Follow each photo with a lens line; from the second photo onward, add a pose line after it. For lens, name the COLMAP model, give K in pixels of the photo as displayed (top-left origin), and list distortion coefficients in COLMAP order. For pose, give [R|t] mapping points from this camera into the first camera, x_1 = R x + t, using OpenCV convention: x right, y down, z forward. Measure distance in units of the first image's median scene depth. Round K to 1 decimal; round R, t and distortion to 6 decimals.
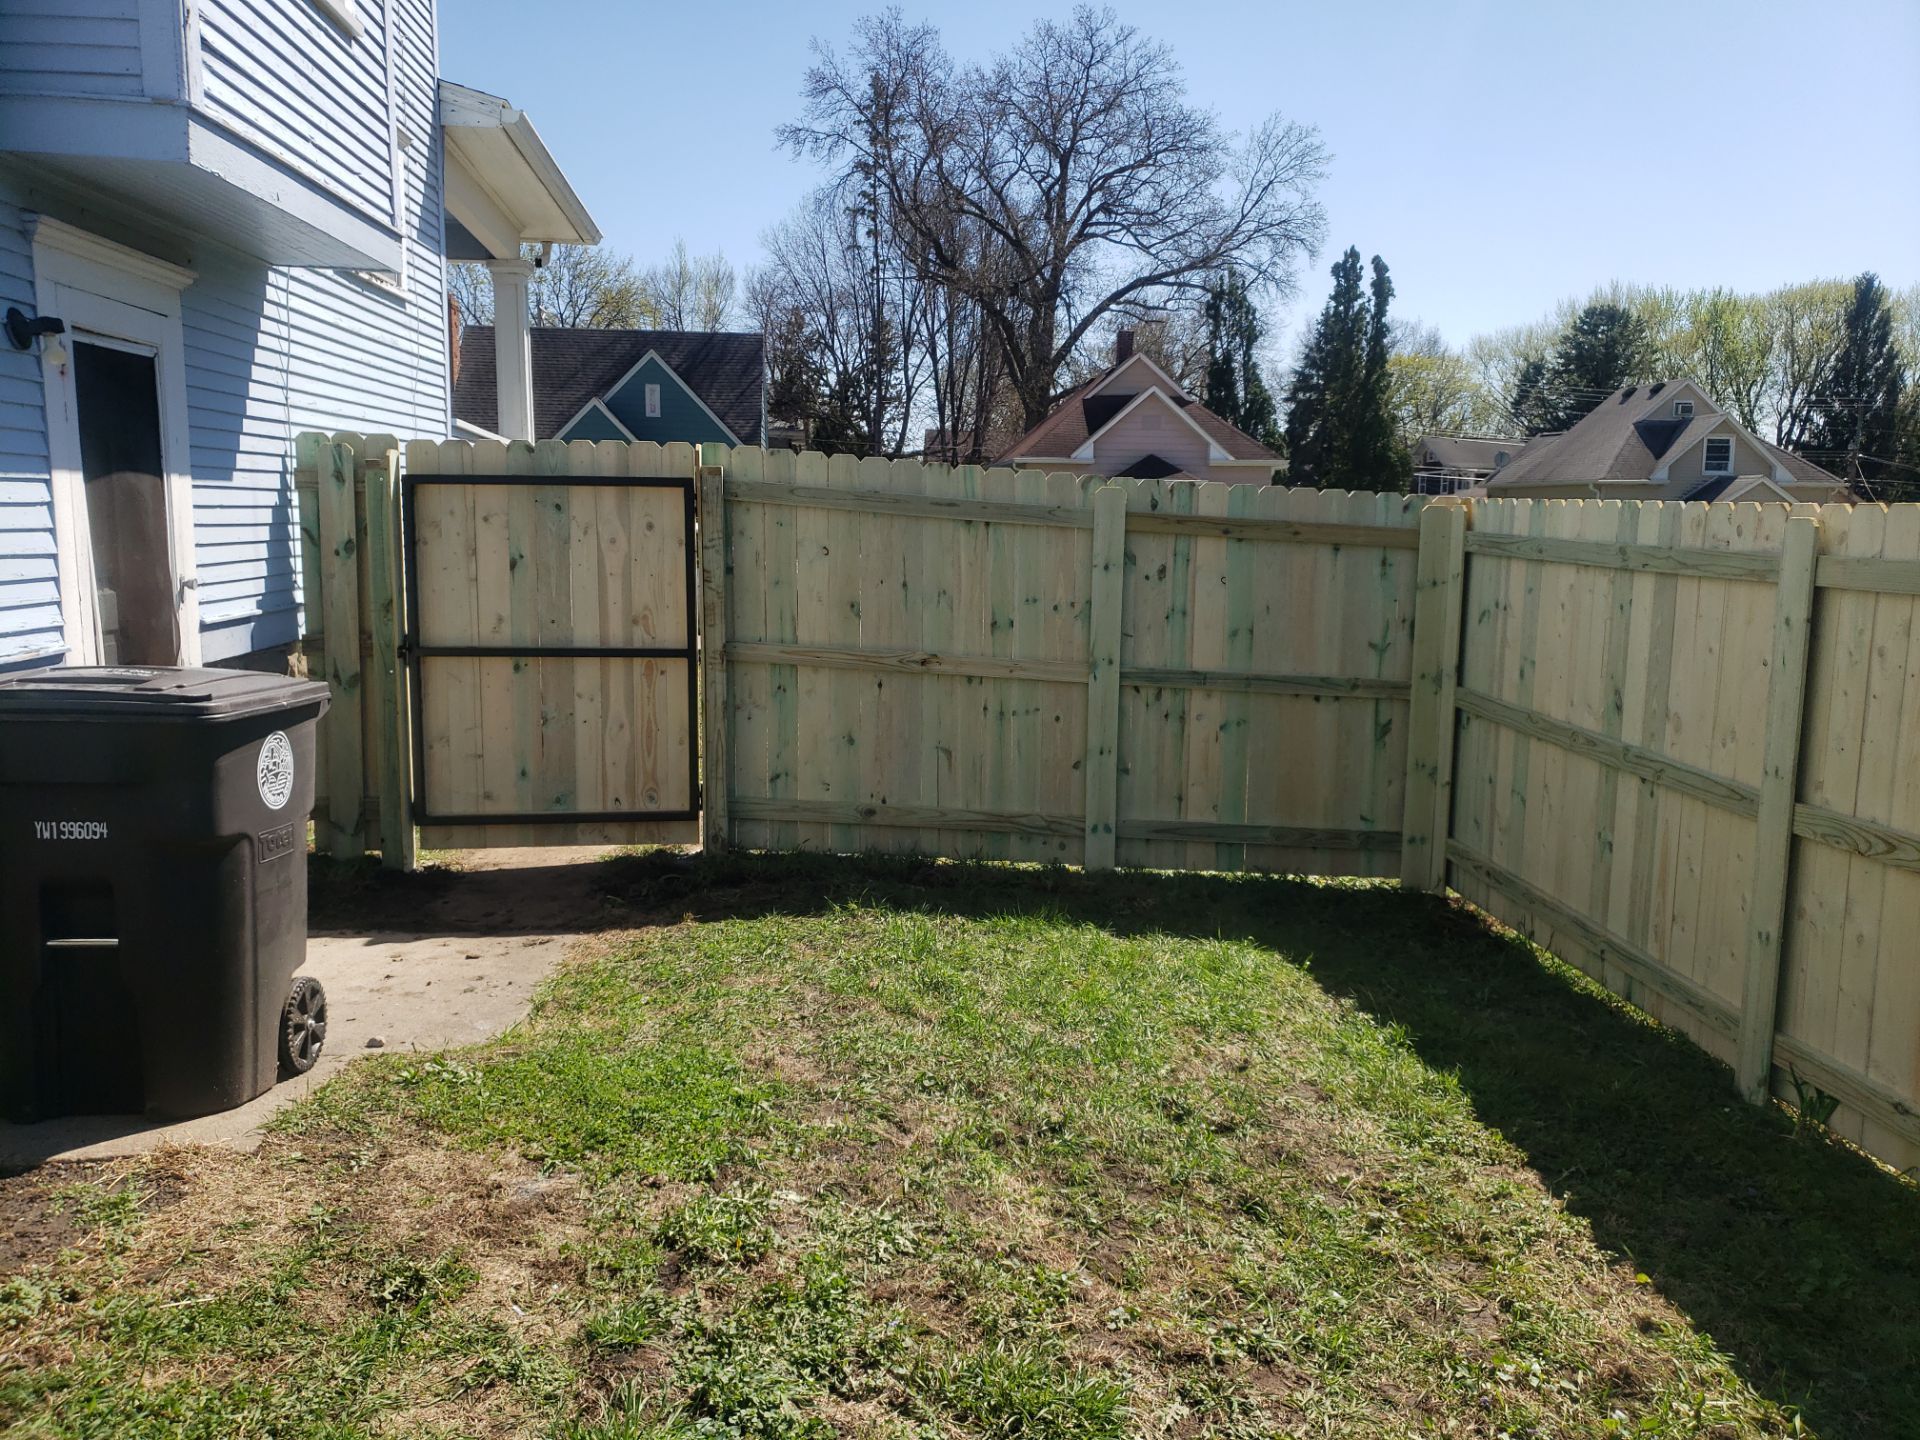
lens RADIAL K [[1469.3, 0, 1017.7], [0, 1469.3, 759.7], [0, 0, 1]] dist [0.031770, -0.020036]
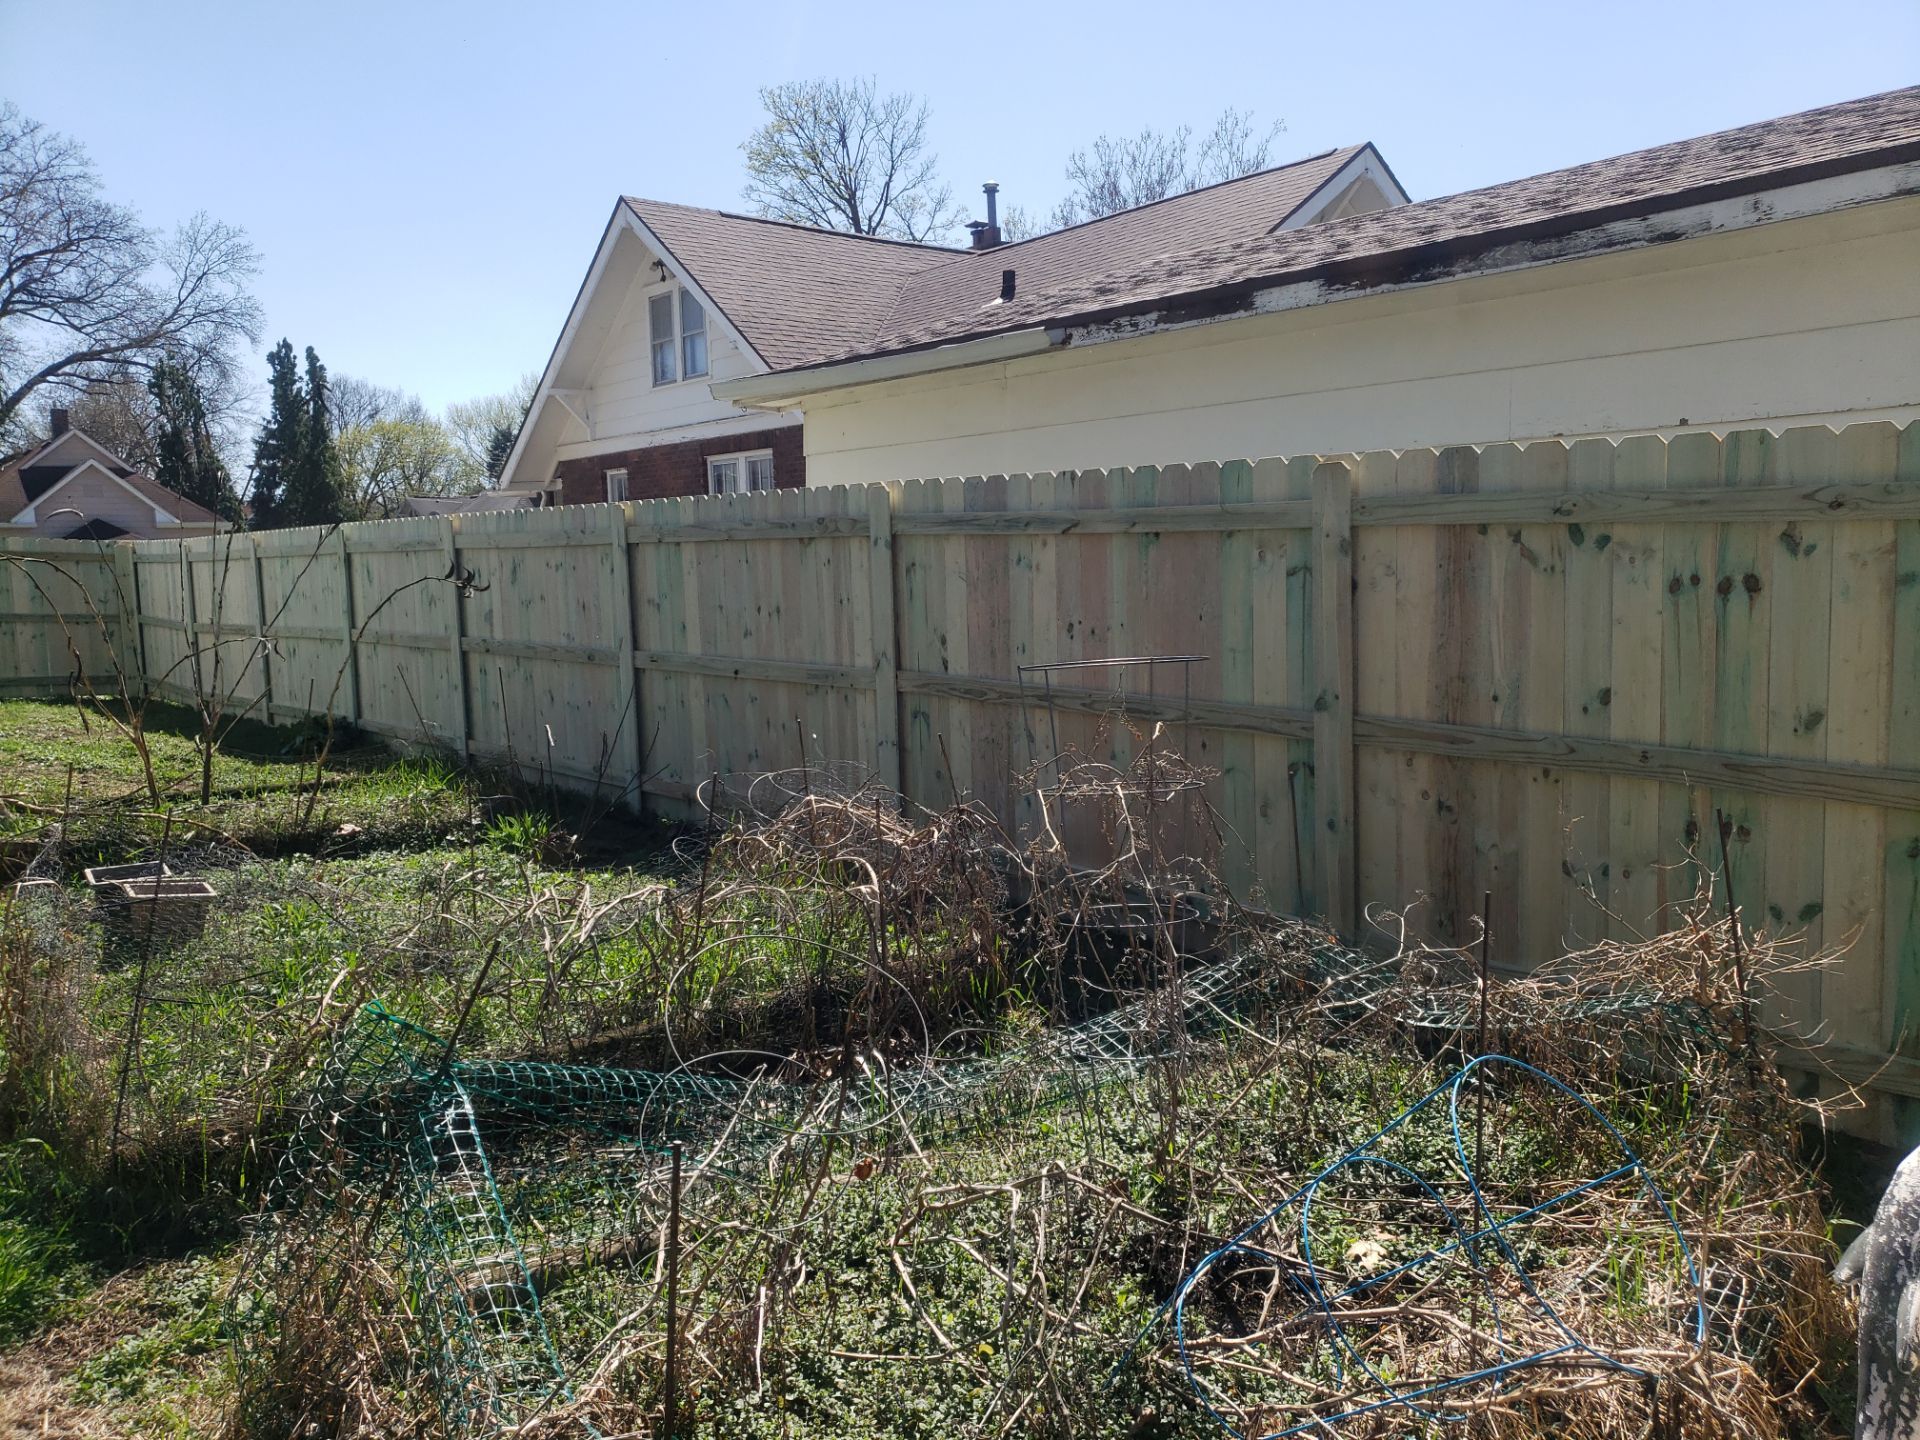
lens RADIAL K [[1469.3, 0, 970.6], [0, 1469.3, 727.5], [0, 0, 1]] dist [0.031770, -0.020036]
pose [[0.831898, -0.100226, 0.545802, 0.008882], [0.131385, 0.991164, -0.018245, 0.043860], [-0.539151, 0.086888, 0.837715, -0.219719]]
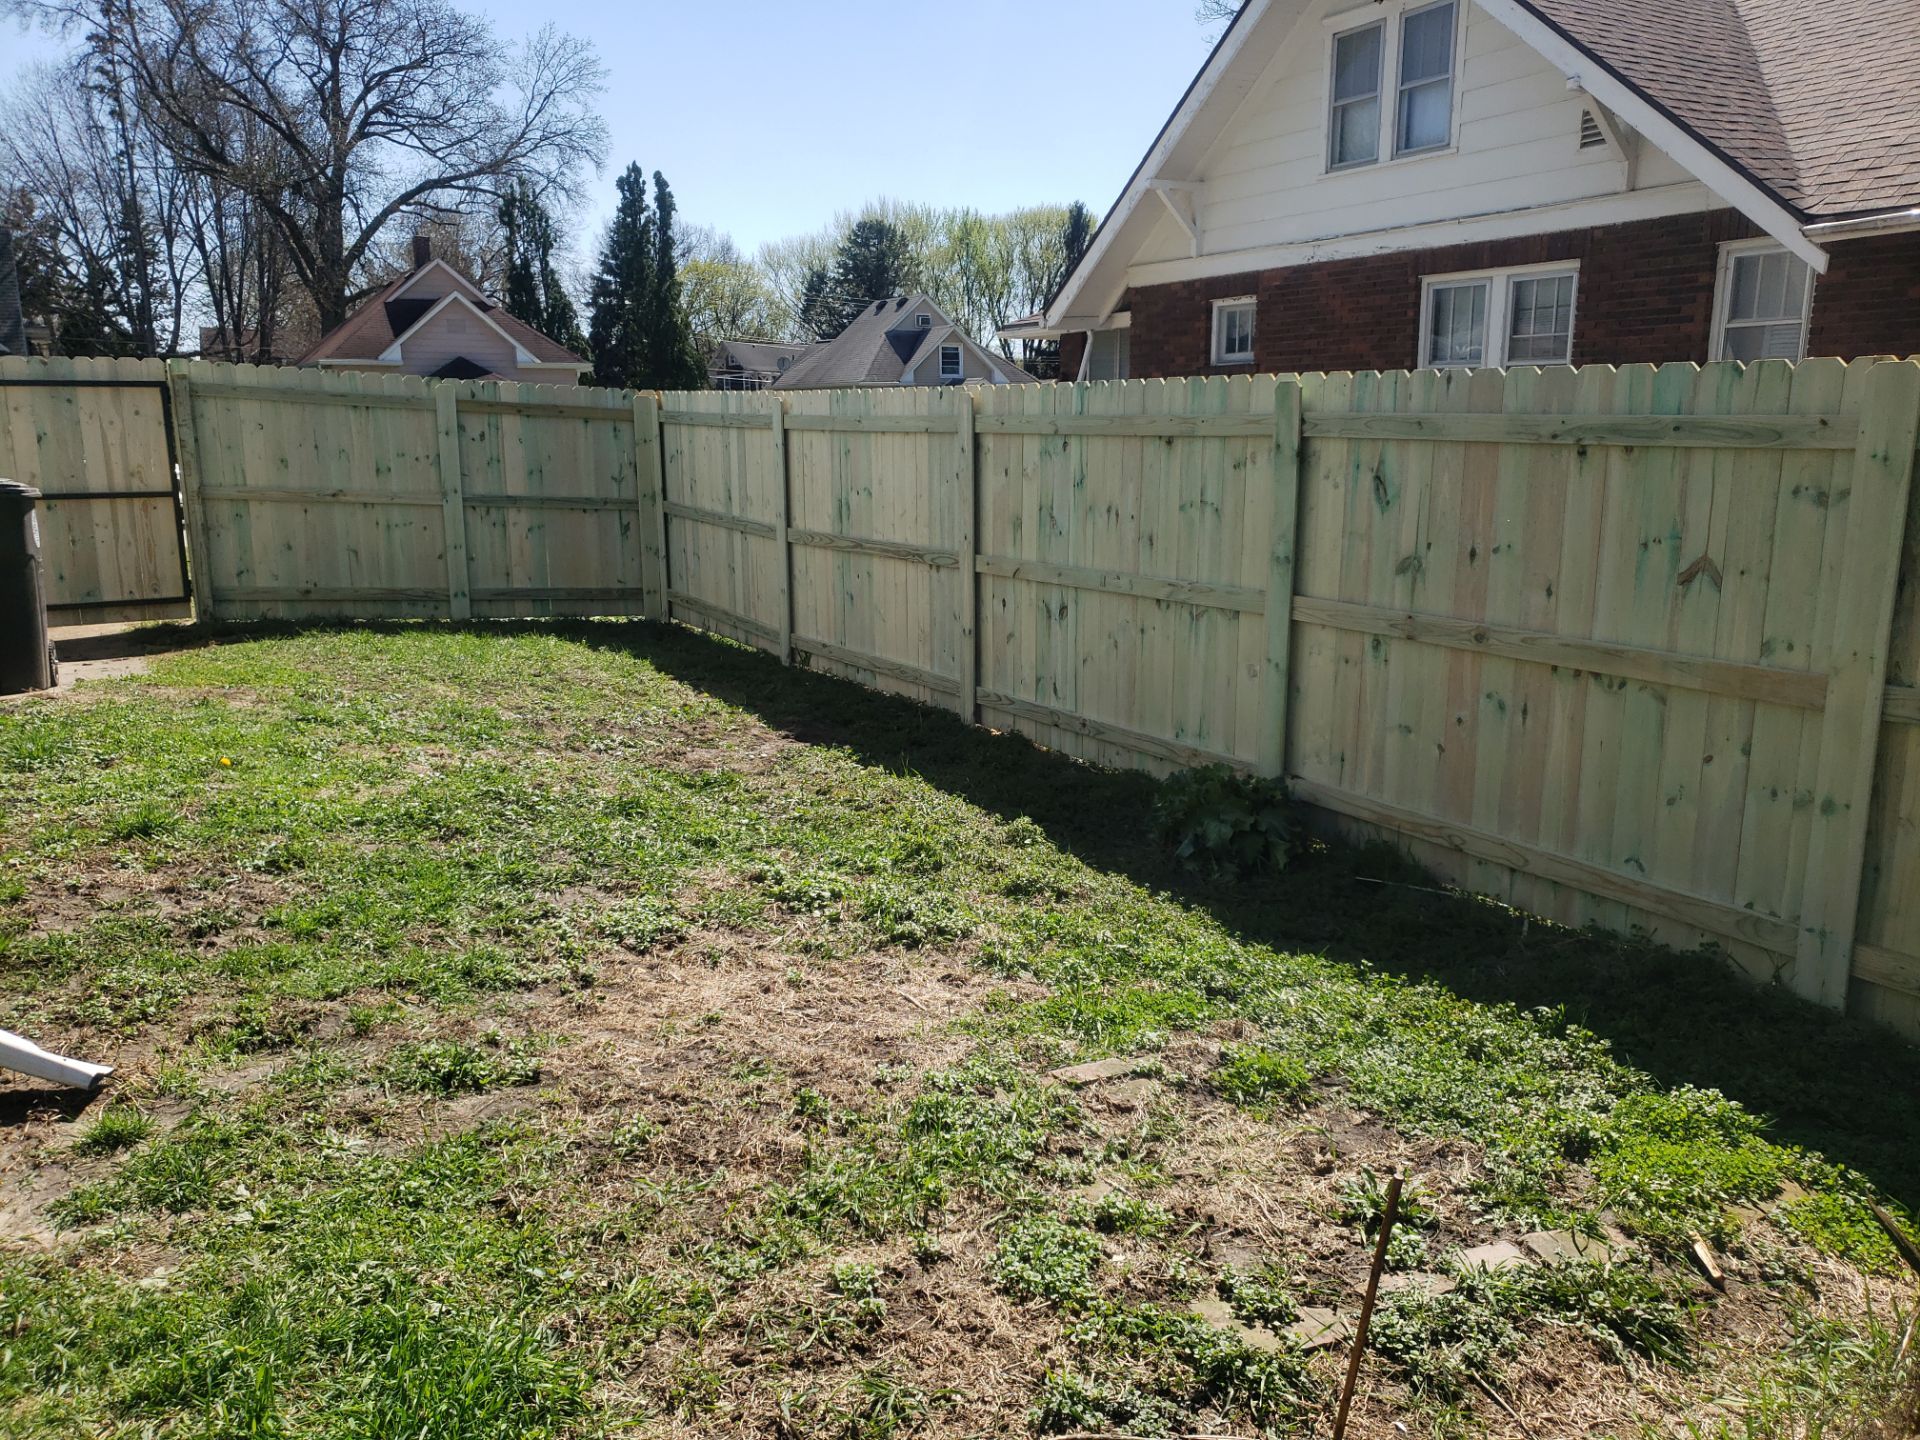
lens RADIAL K [[1469.3, 0, 941.7], [0, 1469.3, 740.5], [0, 0, 1]] dist [0.031770, -0.020036]
pose [[0.922494, -0.098411, 0.373255, -0.009330], [0.079122, 0.994631, 0.066694, 0.016868], [-0.377815, -0.031992, 0.925328, -0.088653]]
